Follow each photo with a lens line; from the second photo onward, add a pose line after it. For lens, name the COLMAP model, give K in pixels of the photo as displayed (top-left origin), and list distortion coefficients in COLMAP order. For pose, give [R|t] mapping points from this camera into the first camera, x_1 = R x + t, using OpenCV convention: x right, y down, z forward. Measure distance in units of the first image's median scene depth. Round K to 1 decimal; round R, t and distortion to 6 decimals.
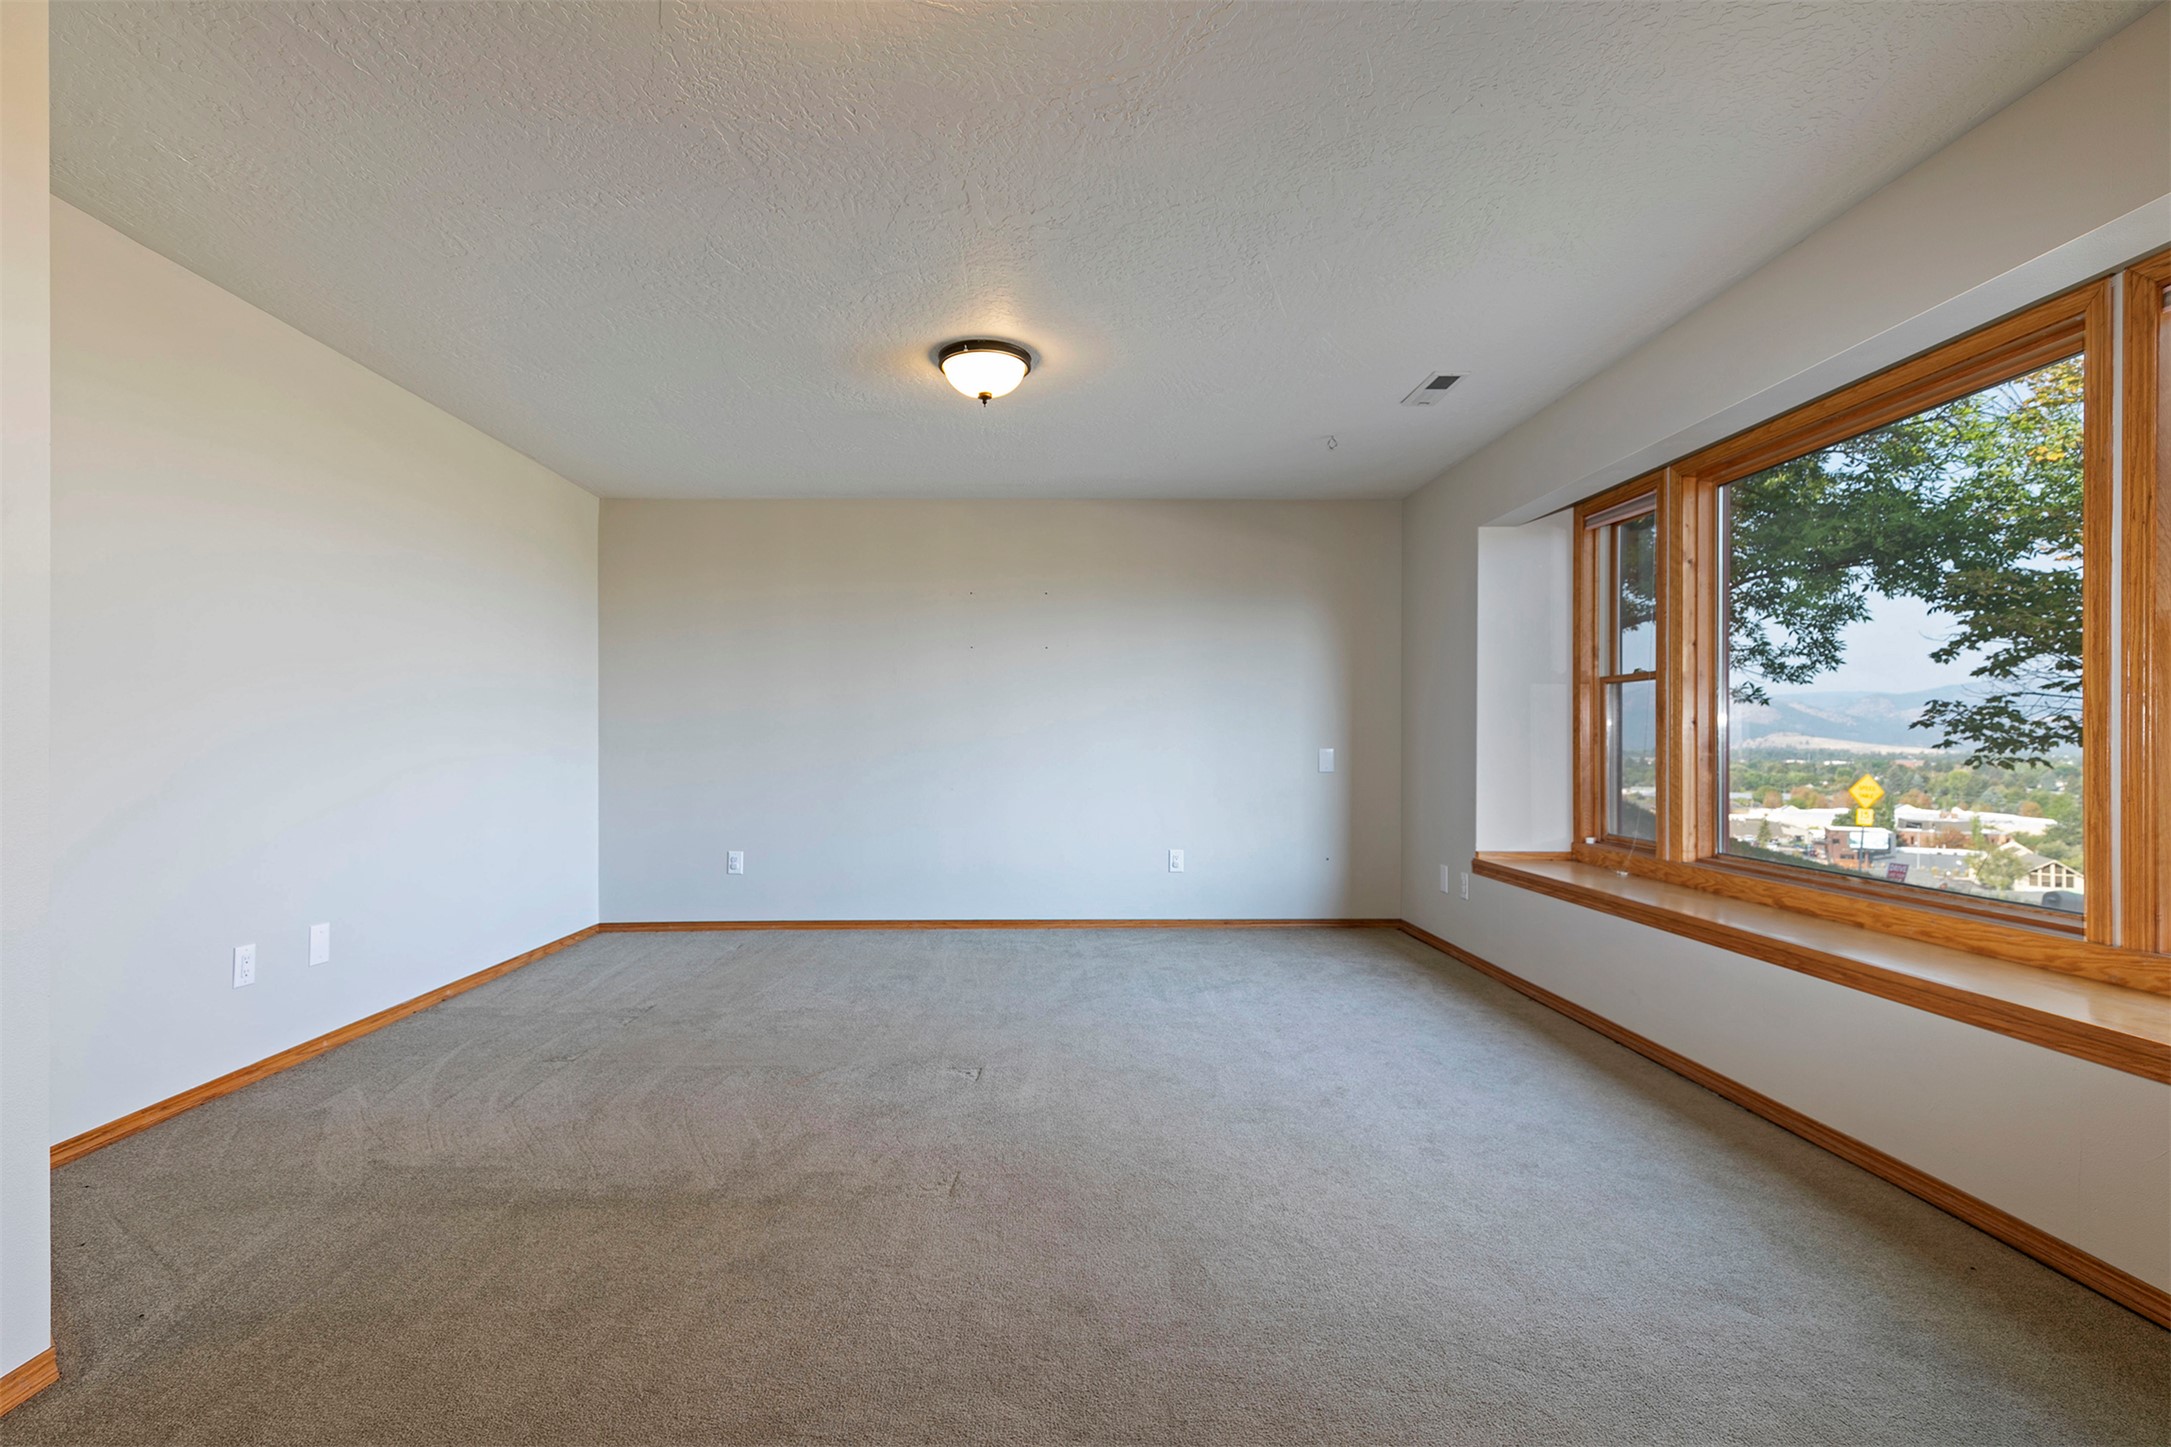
lens RADIAL K [[989.4, 0, 1123.2], [0, 989.4, 729.0], [0, 0, 1]] dist [0.004436, 0.000242]
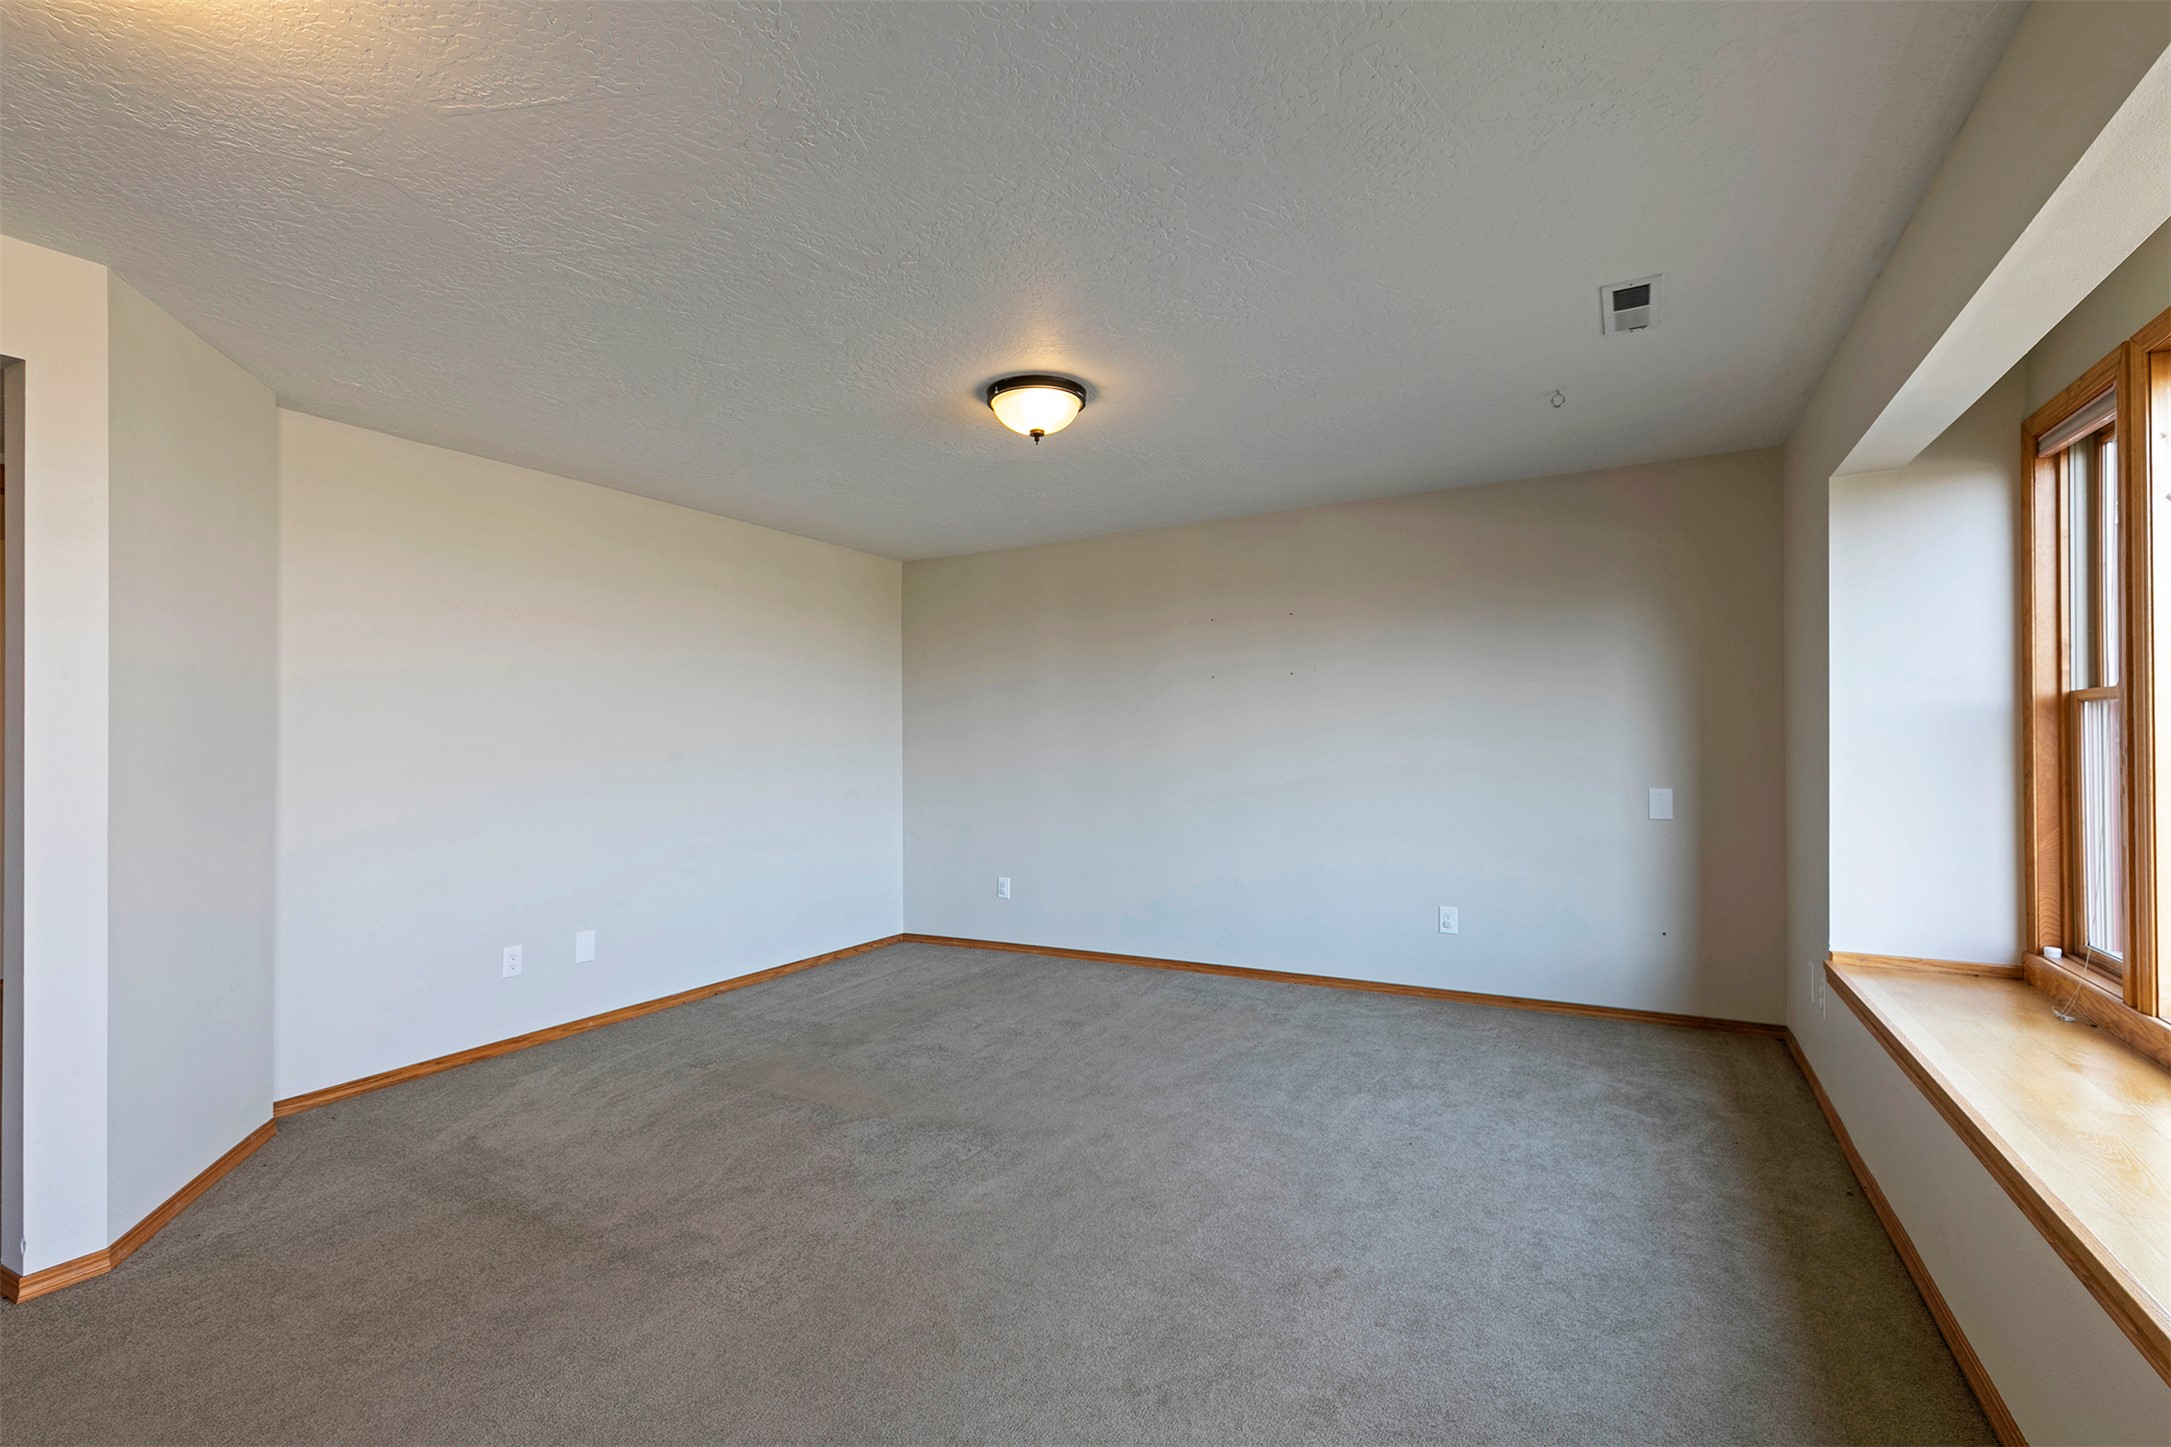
lens RADIAL K [[989.4, 0, 1092.0], [0, 989.4, 737.7], [0, 0, 1]] dist [0.004436, 0.000242]
pose [[0.858598, -0.009442, -0.512563, 0.413905], [0.012124, 0.999925, 0.001890, -0.048811], [0.512506, -0.007837, 0.858648, 0.227867]]
